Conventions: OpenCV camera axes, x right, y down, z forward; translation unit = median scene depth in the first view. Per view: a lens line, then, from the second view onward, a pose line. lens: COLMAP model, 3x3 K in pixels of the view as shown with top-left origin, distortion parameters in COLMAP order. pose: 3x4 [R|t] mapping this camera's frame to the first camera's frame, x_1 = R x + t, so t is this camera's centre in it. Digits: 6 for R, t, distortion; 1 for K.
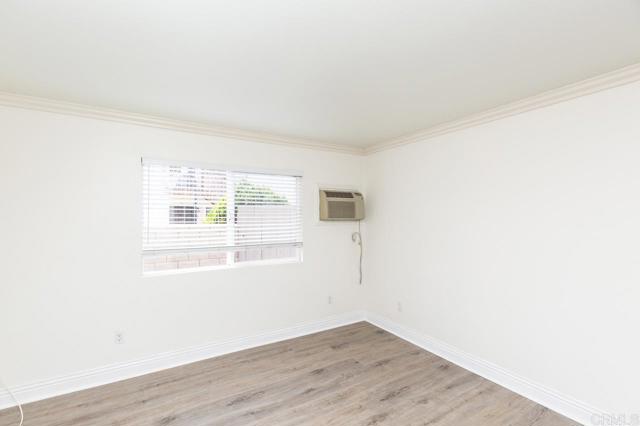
lens RADIAL K [[287.5, 0, 316.4], [0, 287.5, 213.5], [0, 0, 1]] dist [0.005548, 0.000524]
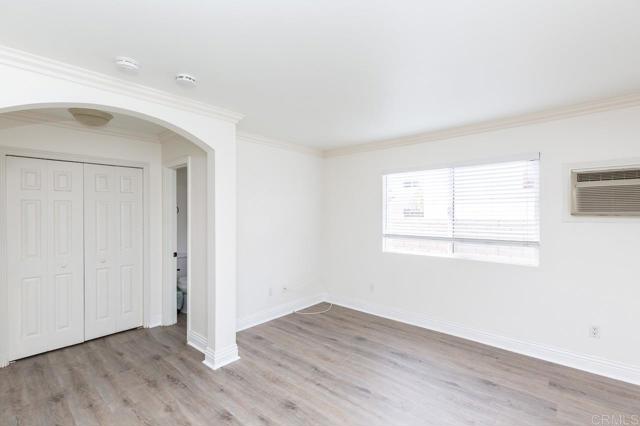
lens RADIAL K [[287.5, 0, 318.0], [0, 287.5, 214.4], [0, 0, 1]] dist [0.005548, 0.000524]
pose [[0.307041, 0.004156, -0.951687, 0.633315], [0.007081, 0.999953, 0.006651, 0.016363], [0.951670, -0.008781, 0.306997, 0.210069]]
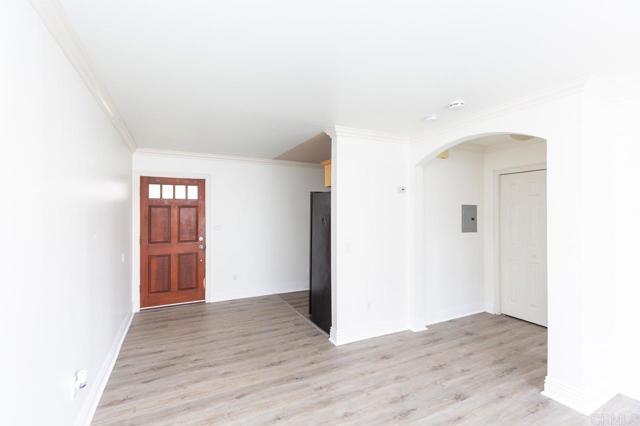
lens RADIAL K [[287.5, 0, 315.8], [0, 287.5, 211.0], [0, 0, 1]] dist [0.005548, 0.000524]
pose [[-0.997610, 0.004811, 0.068923, 0.244598], [0.003593, 0.999835, -0.017788, 0.016462], [-0.068997, -0.017498, -0.997463, 1.004962]]
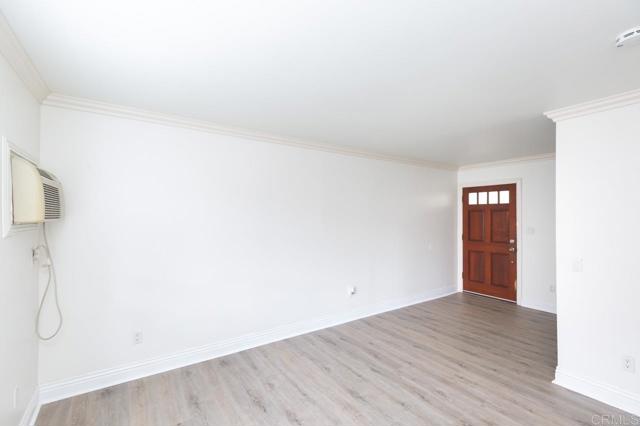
lens RADIAL K [[287.5, 0, 313.9], [0, 287.5, 215.5], [0, 0, 1]] dist [0.005548, 0.000524]
pose [[-0.060971, 0.002374, 0.998137, -0.555334], [-0.012211, 0.999921, -0.003124, 0.010803], [-0.998065, -0.012378, -0.060937, 0.703538]]
